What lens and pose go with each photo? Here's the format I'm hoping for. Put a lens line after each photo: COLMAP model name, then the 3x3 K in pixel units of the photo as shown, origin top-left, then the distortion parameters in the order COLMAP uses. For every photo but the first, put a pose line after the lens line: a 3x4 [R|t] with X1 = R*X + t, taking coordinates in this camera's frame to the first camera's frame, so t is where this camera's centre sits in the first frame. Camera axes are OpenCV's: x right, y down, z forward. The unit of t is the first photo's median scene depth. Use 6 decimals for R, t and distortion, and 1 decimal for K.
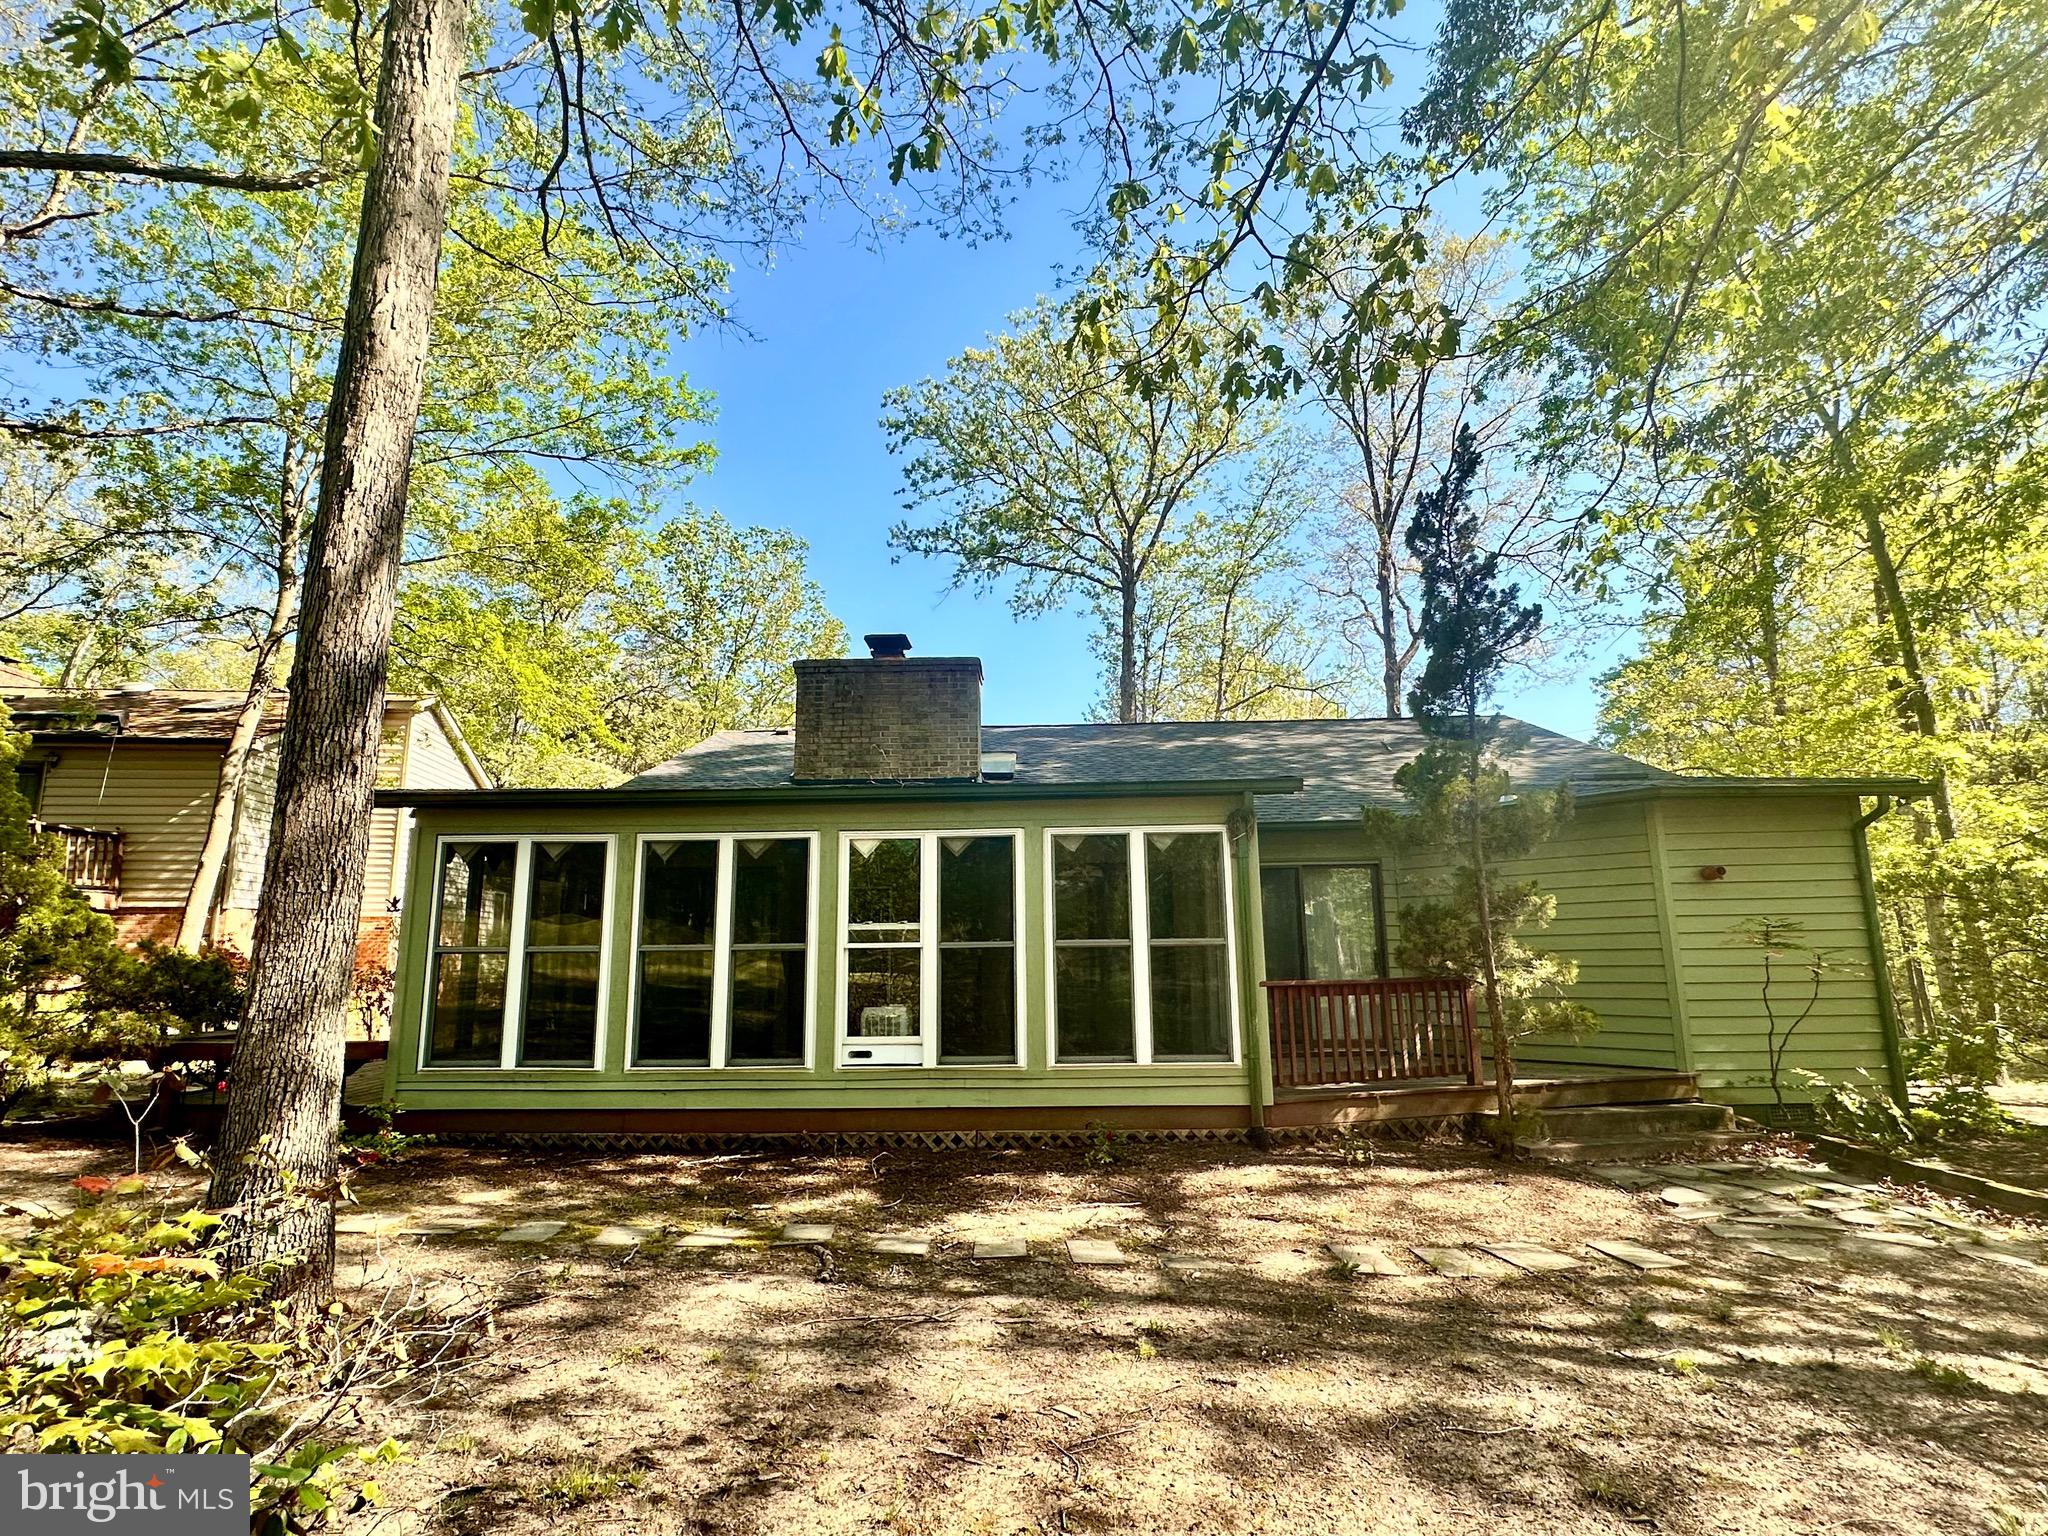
lens RADIAL K [[970.1, 0, 1015.3], [0, 970.1, 776.4], [0, 0, 1]] dist [-0.007665, 0.000604]
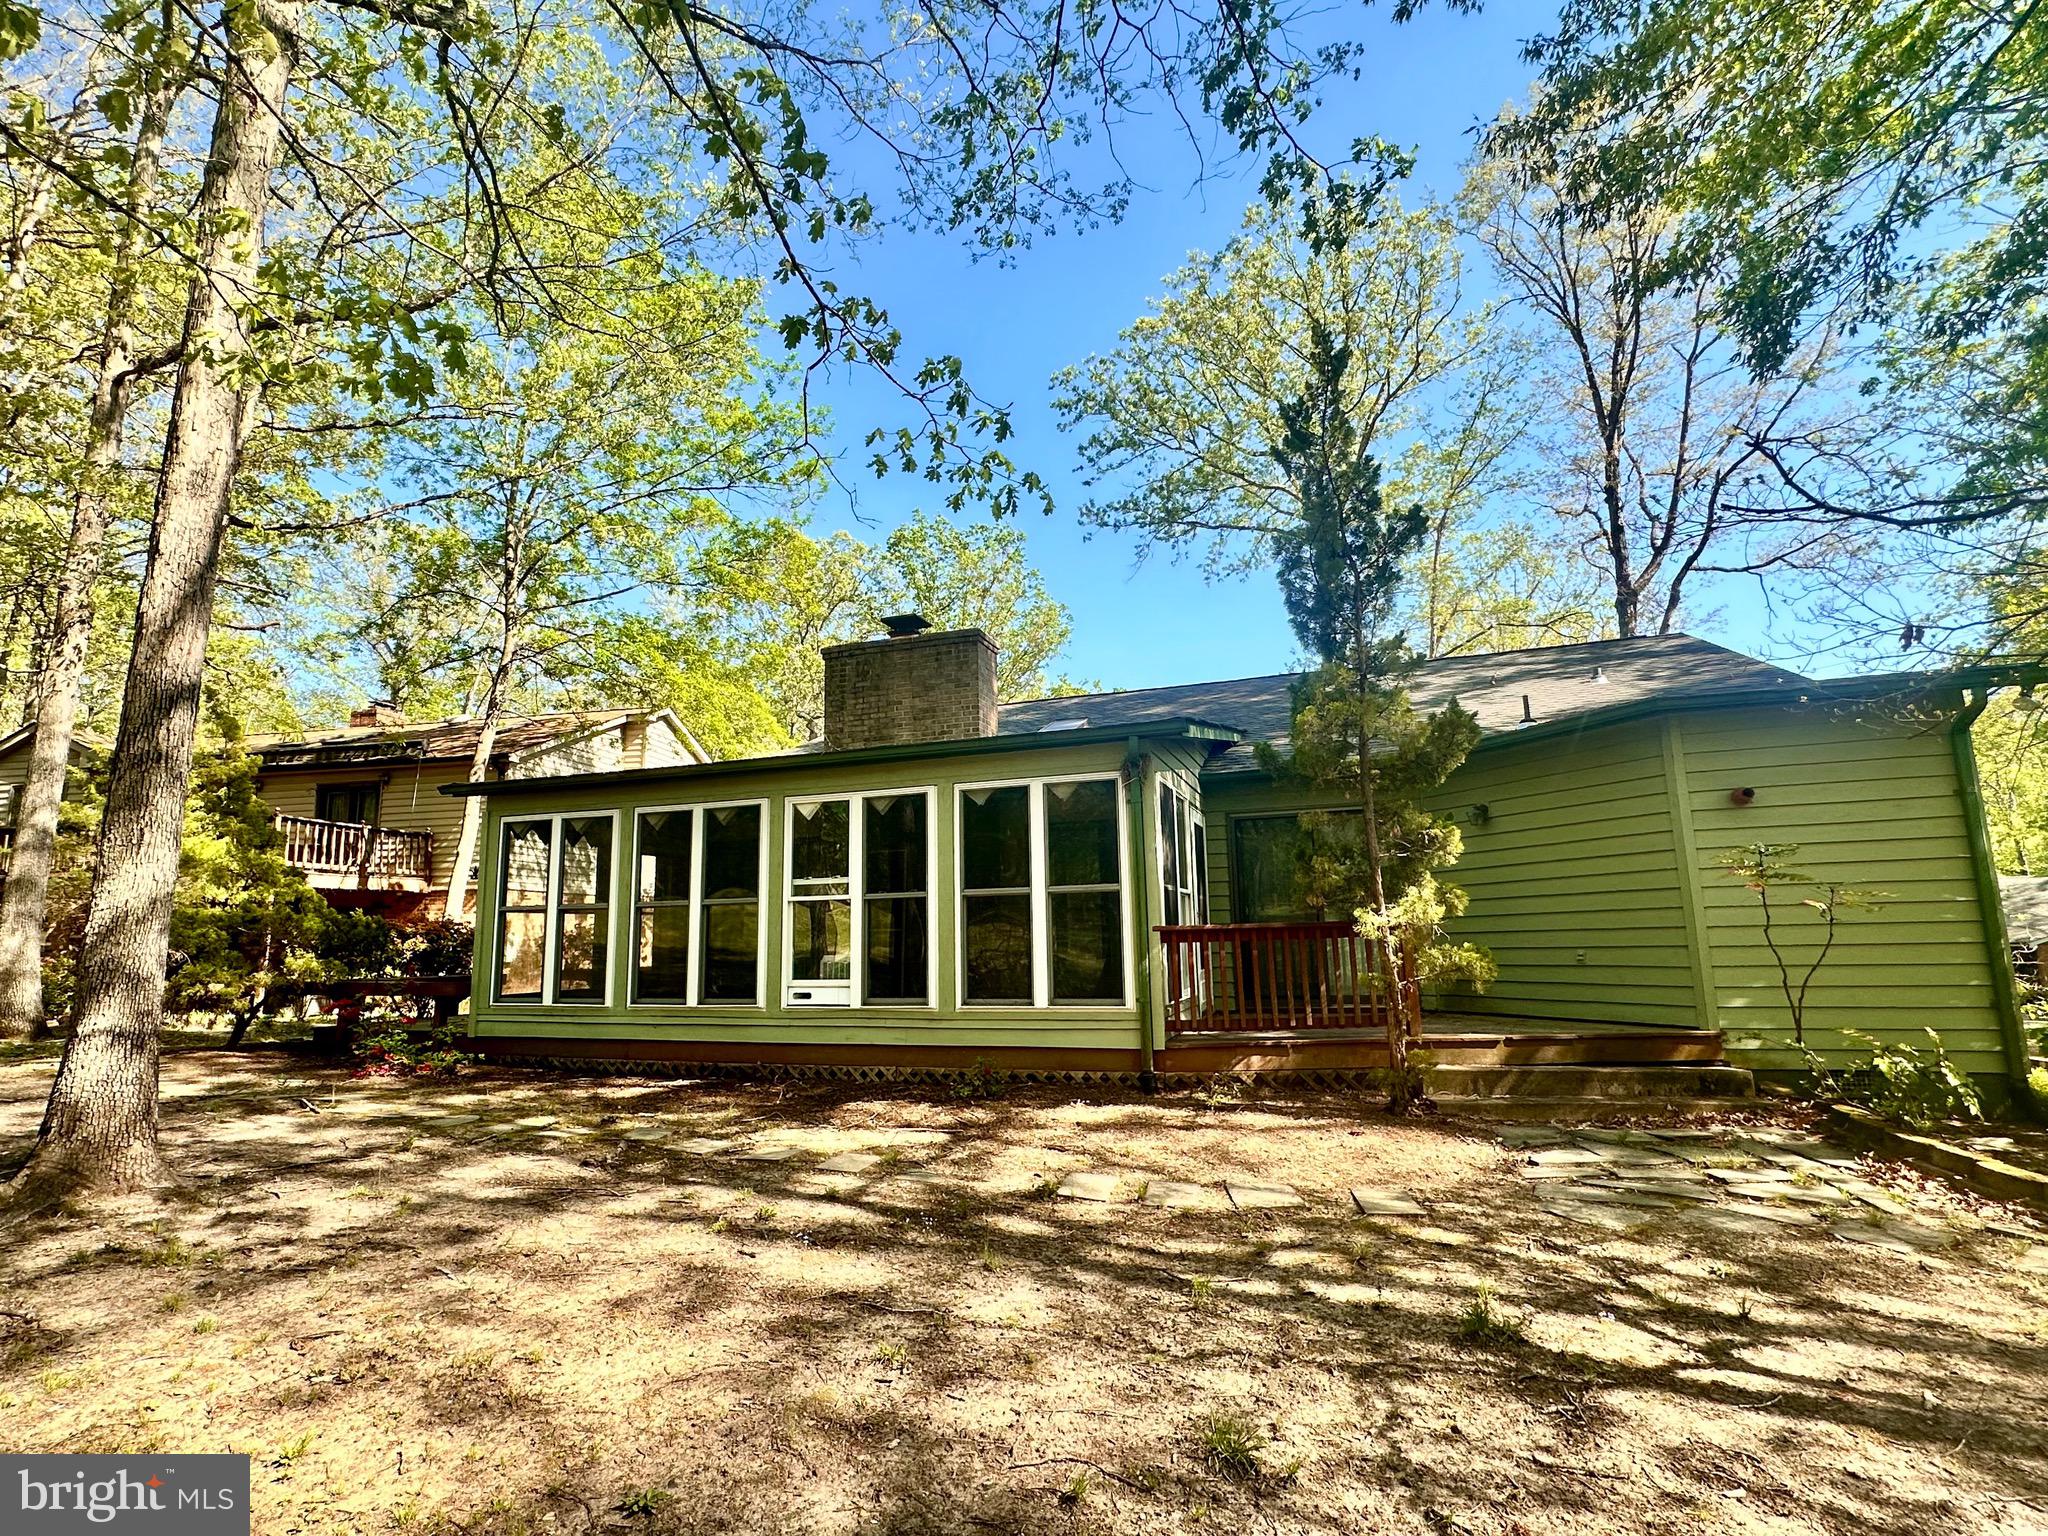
lens RADIAL K [[970.1, 0, 1015.3], [0, 970.1, 776.4], [0, 0, 1]] dist [-0.007665, 0.000604]
pose [[0.953988, -0.056160, -0.294538, 0.414069], [0.062243, 0.997997, 0.011314, 0.038118], [0.293313, -0.029127, 0.955573, 0.015410]]
